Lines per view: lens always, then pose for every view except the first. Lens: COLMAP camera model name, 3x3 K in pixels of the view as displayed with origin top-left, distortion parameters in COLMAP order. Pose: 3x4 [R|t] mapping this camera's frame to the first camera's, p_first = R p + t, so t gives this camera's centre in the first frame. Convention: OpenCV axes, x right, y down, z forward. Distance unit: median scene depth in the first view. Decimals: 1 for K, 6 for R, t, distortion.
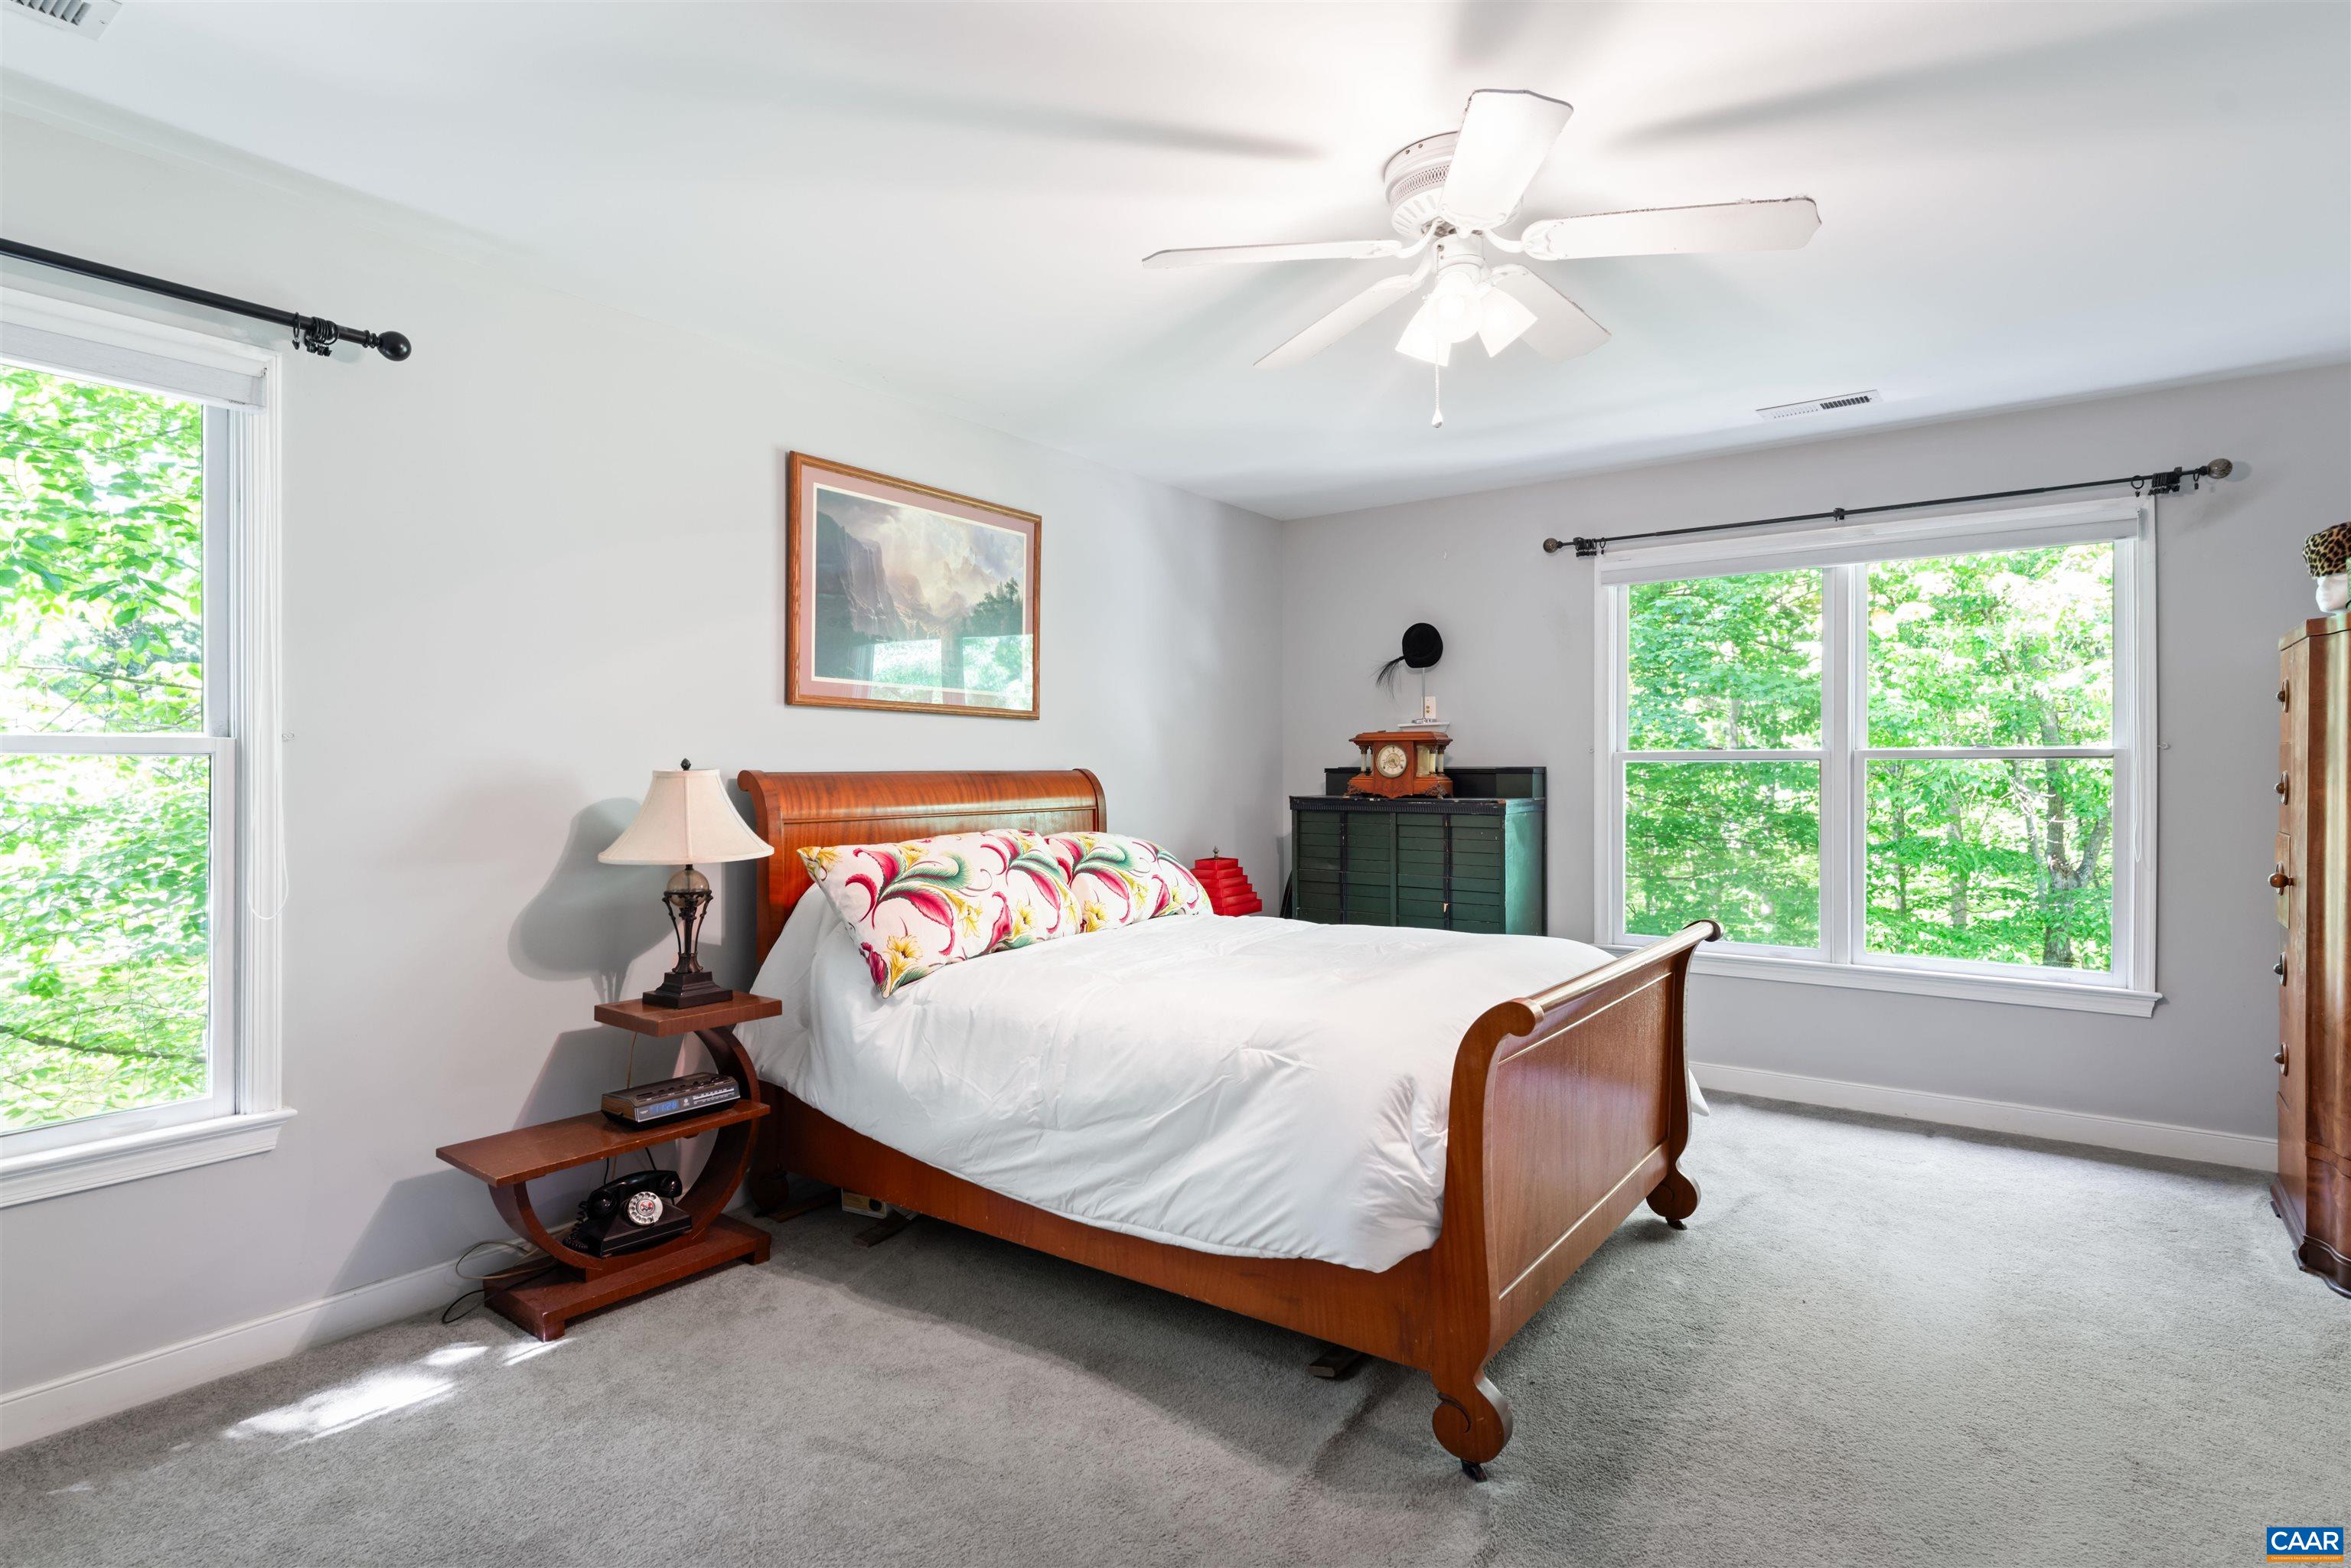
lens RADIAL K [[1216.0, 0, 1174.9], [0, 1216.0, 776.6], [0, 0, 1]] dist [-0.002481, -0.000439]
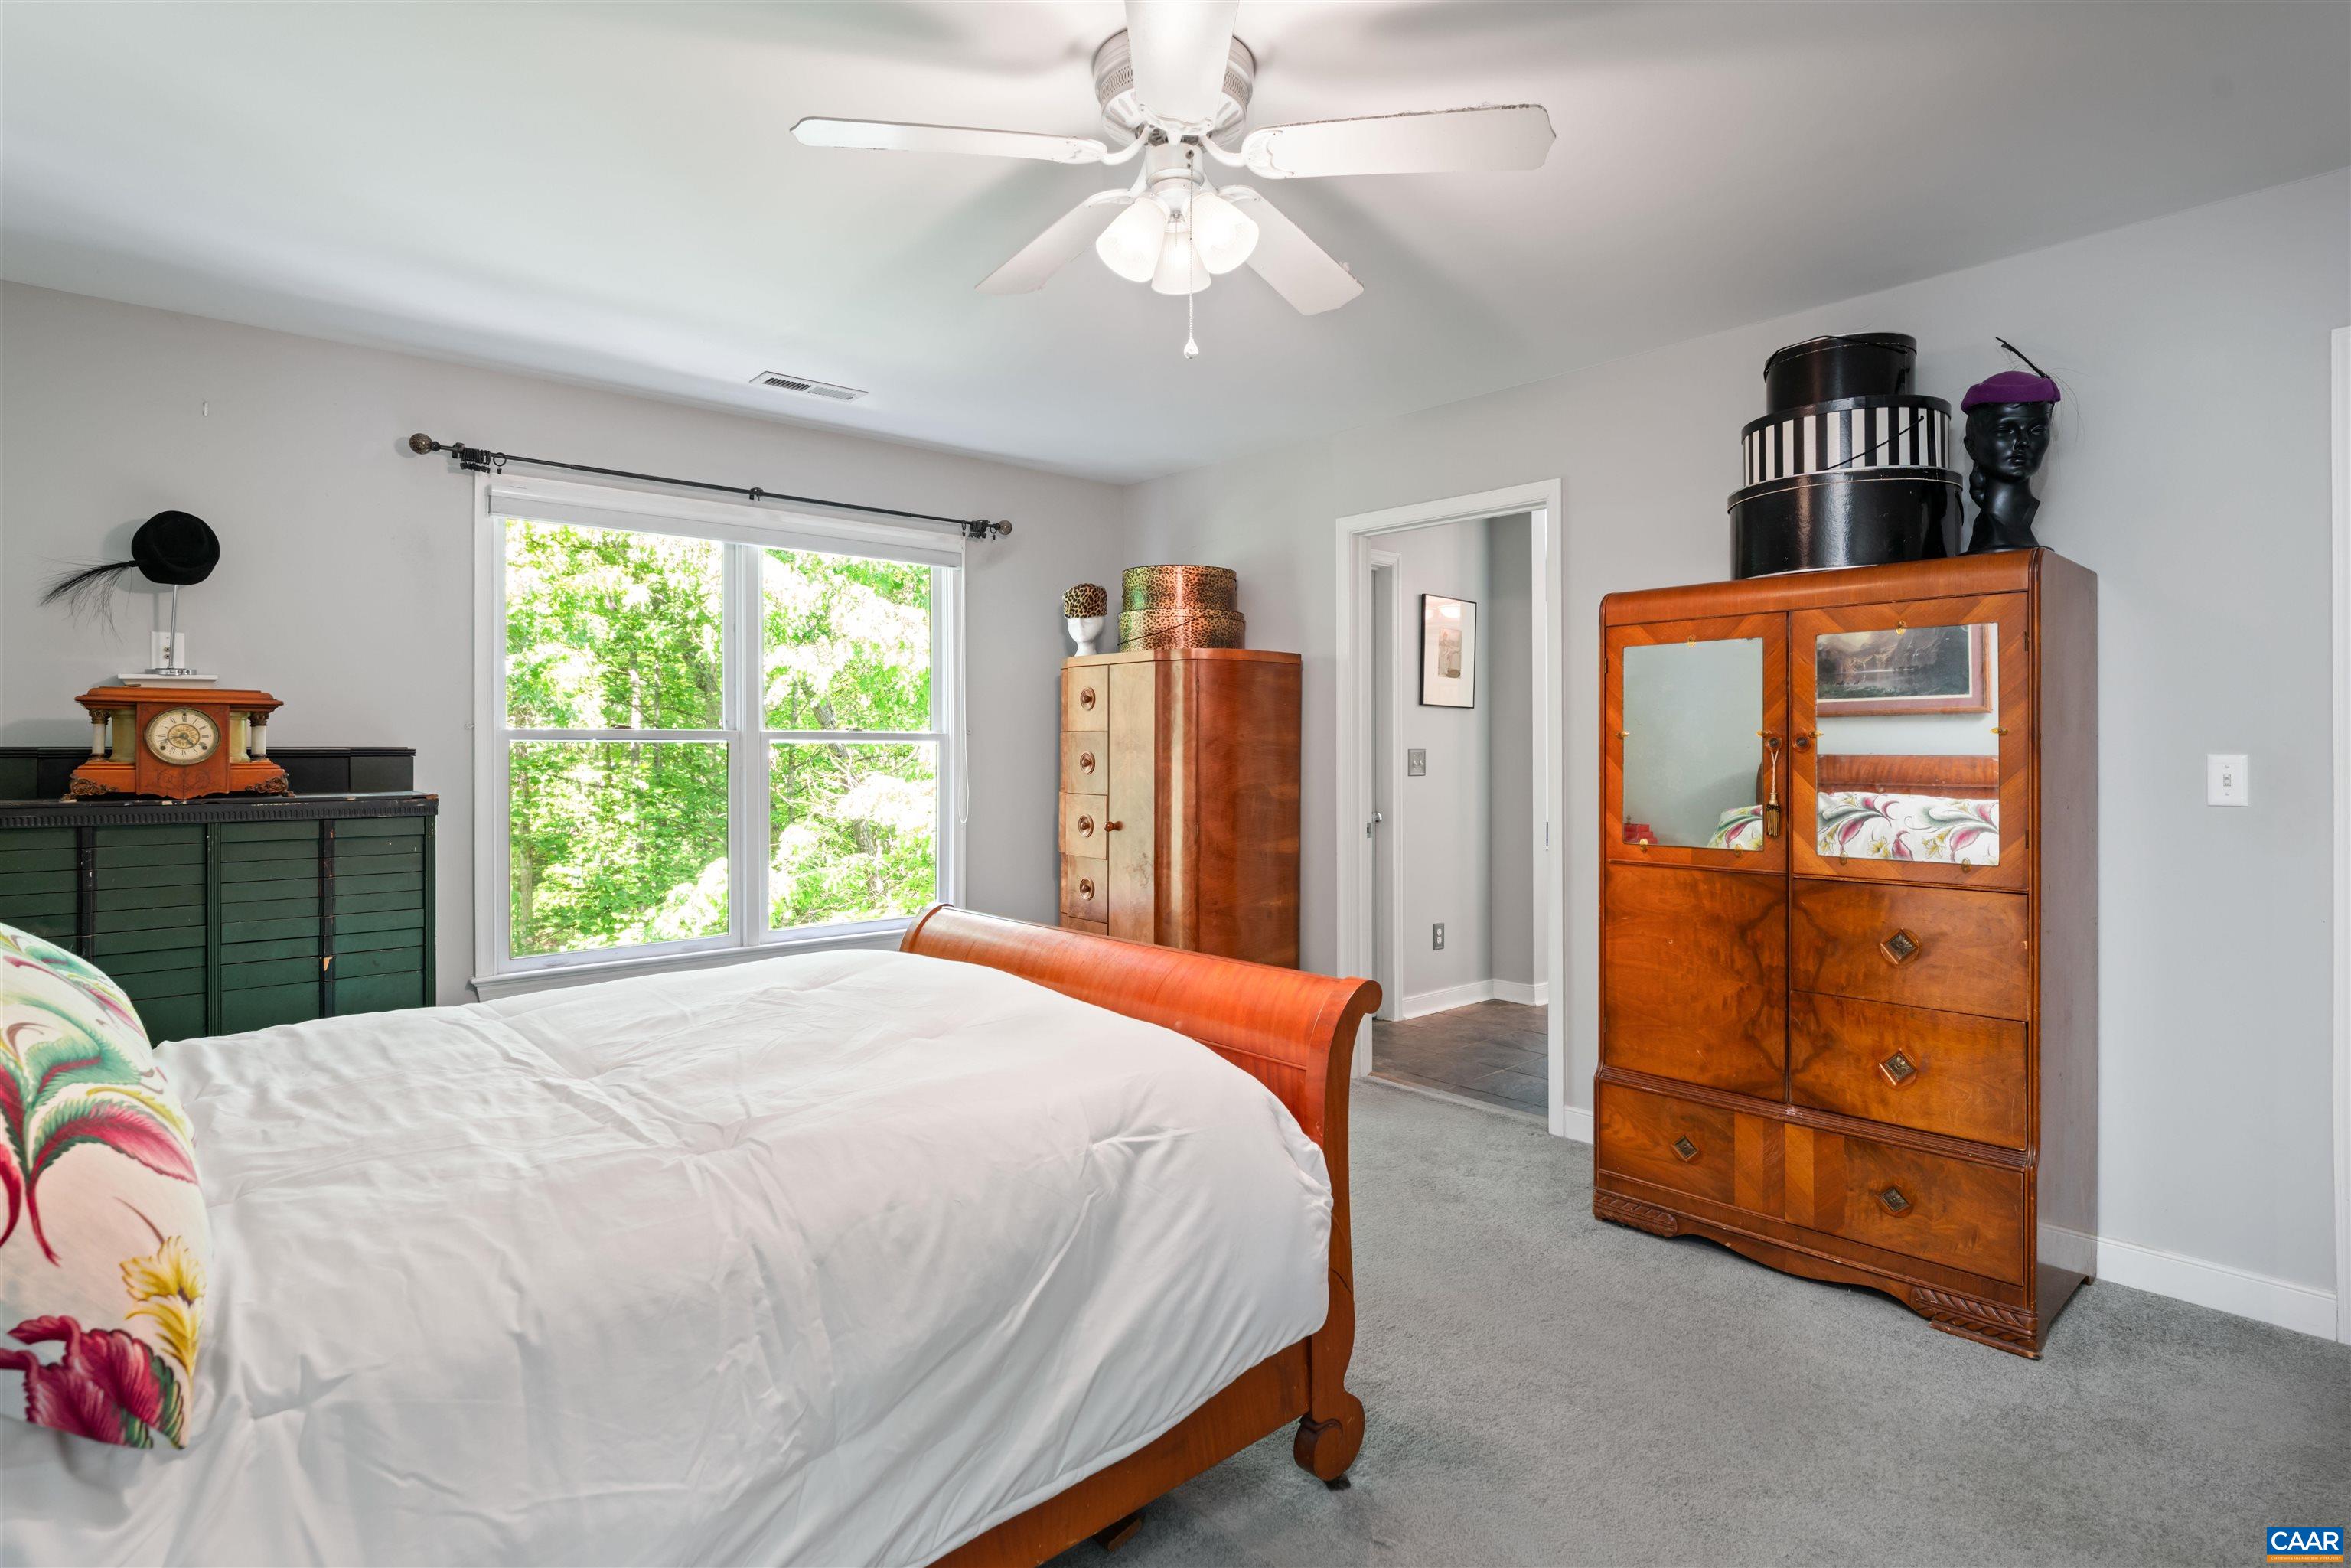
lens RADIAL K [[1216.0, 0, 1170.3], [0, 1216.0, 742.8], [0, 0, 1]] dist [-0.002481, -0.000439]
pose [[0.182976, 0.004243, 0.983108, -0.325773], [0.007344, 0.999957, -0.005683, -0.003173], [-0.983090, 0.008260, 0.182937, 0.427857]]
